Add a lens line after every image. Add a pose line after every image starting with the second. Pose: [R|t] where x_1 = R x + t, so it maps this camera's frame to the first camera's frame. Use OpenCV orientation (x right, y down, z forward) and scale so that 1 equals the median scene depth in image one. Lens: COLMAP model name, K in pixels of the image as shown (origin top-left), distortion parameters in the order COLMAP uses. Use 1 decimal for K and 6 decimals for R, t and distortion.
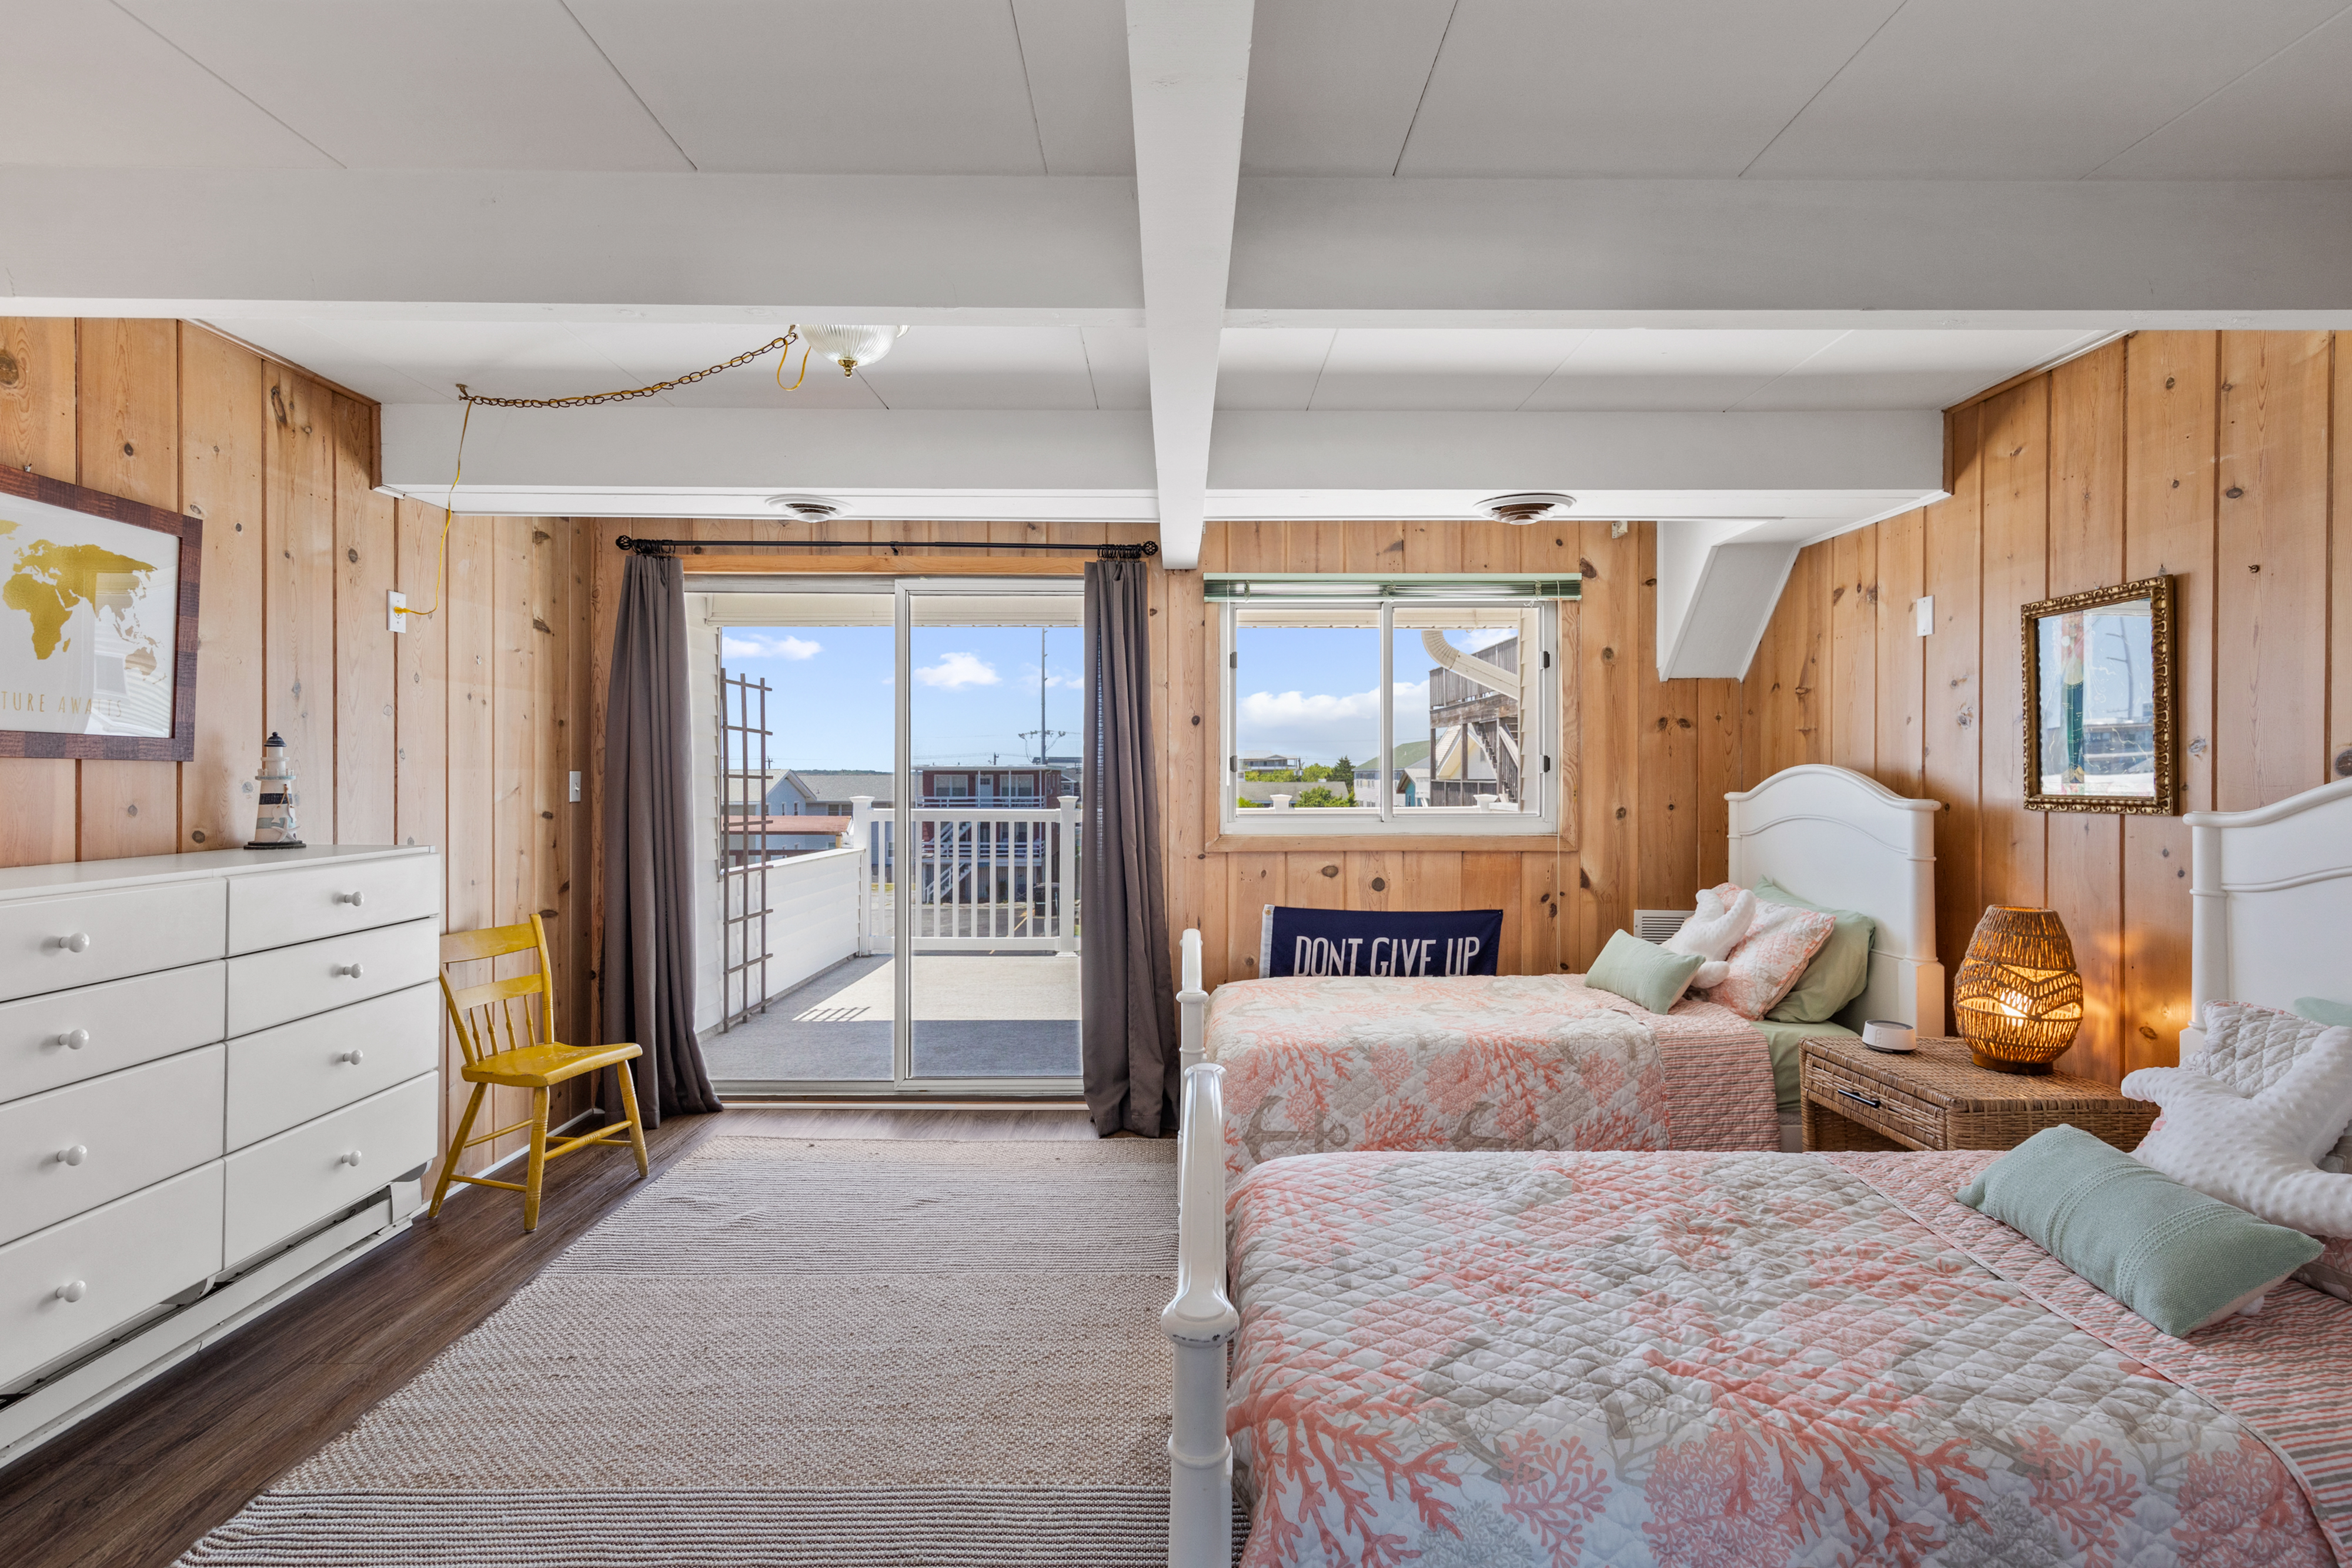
lens RADIAL K [[1110.6, 0, 1183.0], [0, 1110.6, 775.0], [0, 0, 1]] dist [0.005067, -0.000518]
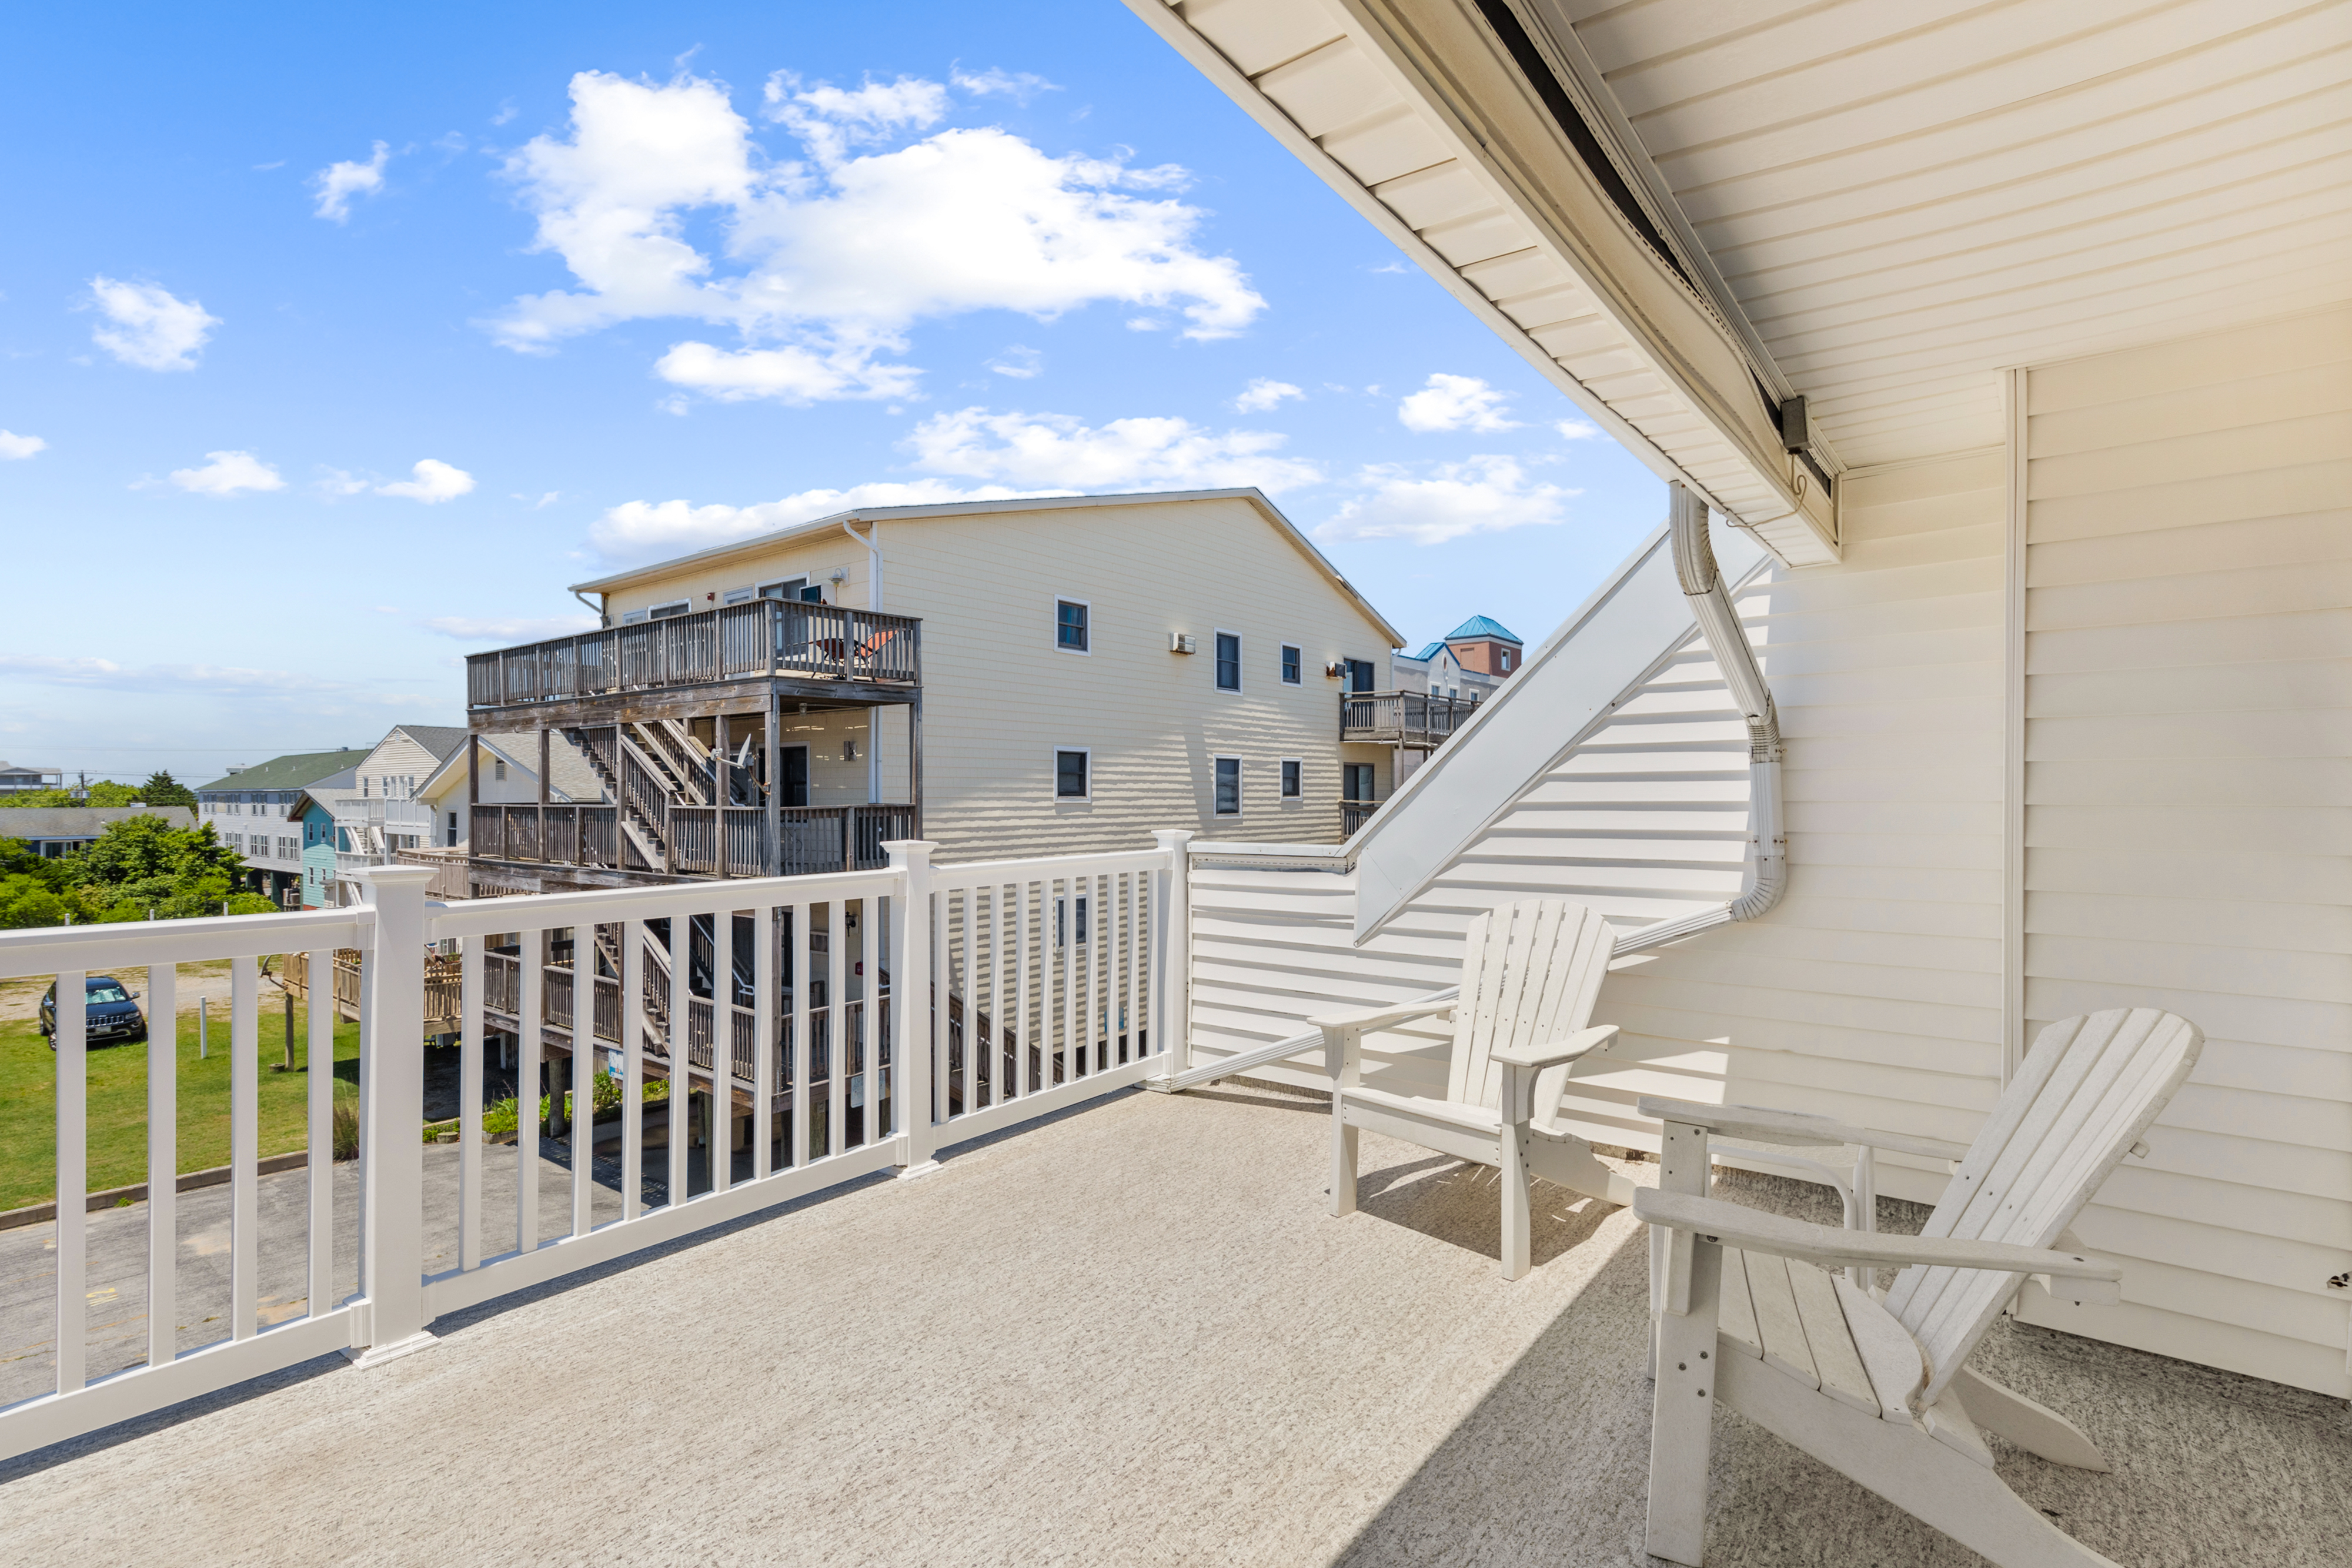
lens RADIAL K [[1097.7, 0, 1179.8], [0, 1097.7, 793.4], [0, 0, 1]] dist [0.004113, -0.000018]
pose [[0.614065, 0.000356, 0.789255, -0.539852], [0.001585, 0.999997, -0.001684, -0.004949], [-0.789254, 0.002285, 0.614063, 1.526340]]
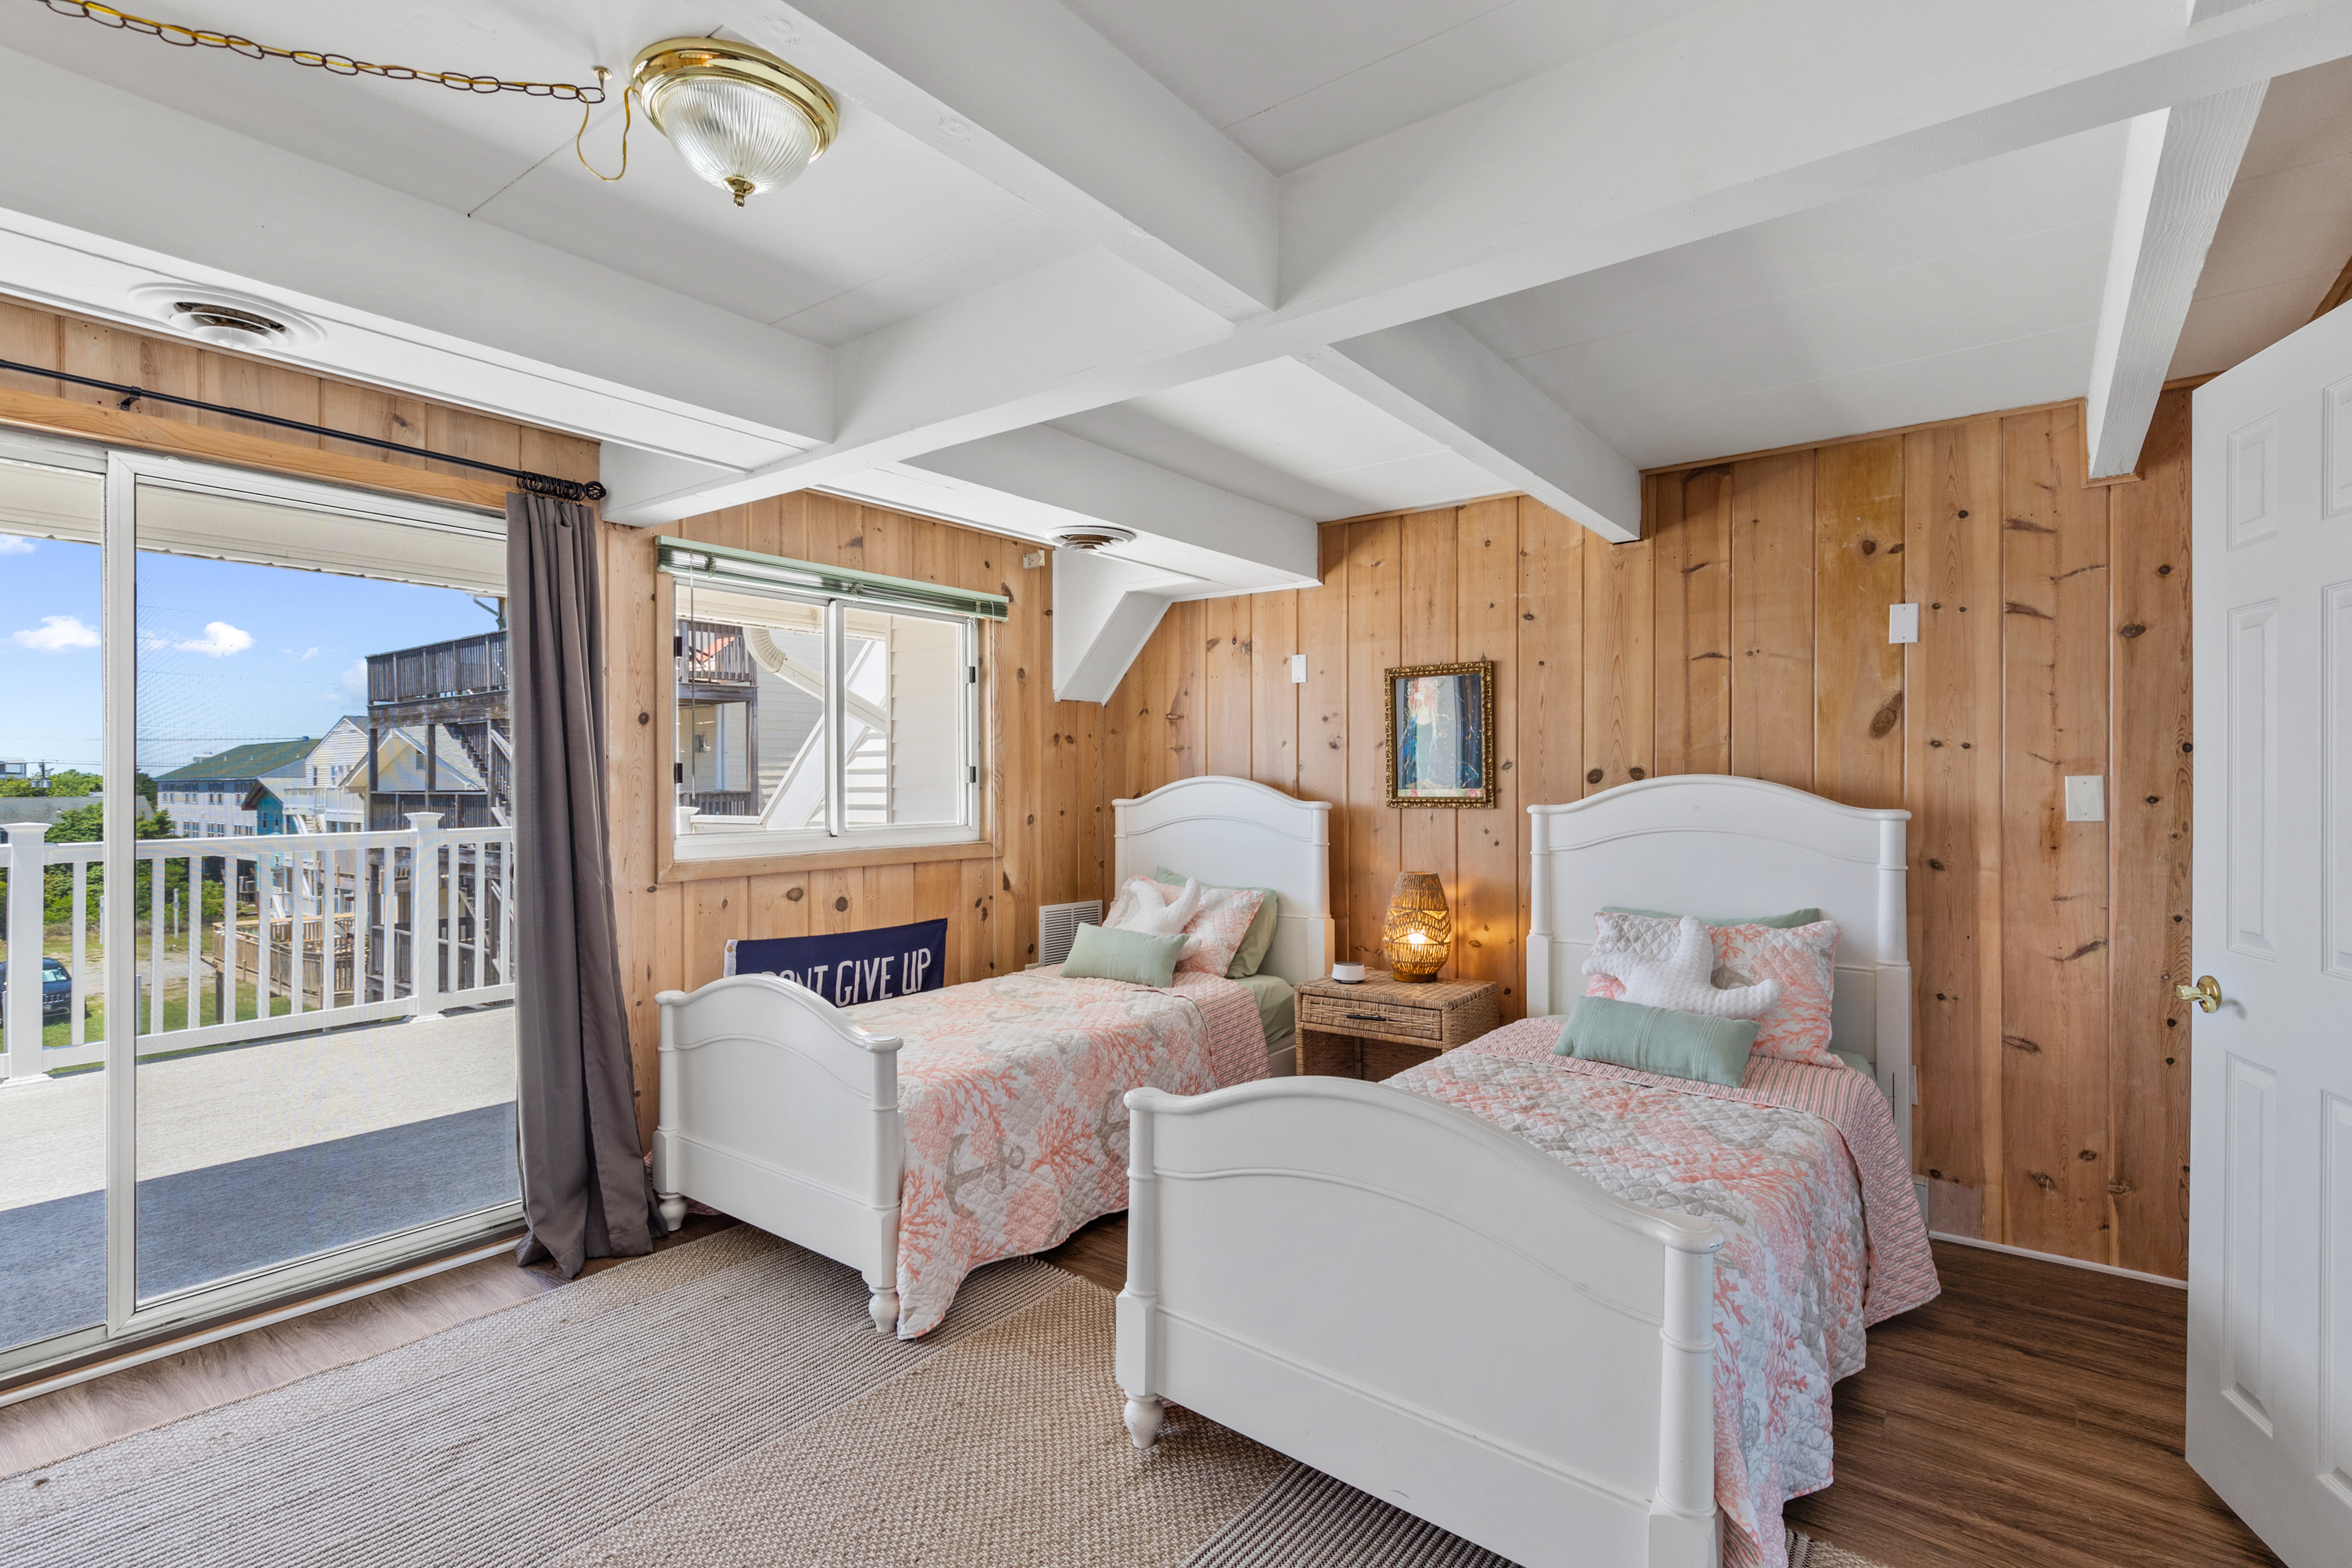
lens RADIAL K [[1110.6, 0, 1195.5], [0, 1110.6, 782.9], [0, 0, 1]] dist [0.005067, -0.000518]
pose [[0.604937, -0.002657, 0.796269, -0.499340], [0.003671, 0.999993, 0.000548, -0.002556], [-0.796265, 0.002592, 0.604943, 0.268359]]
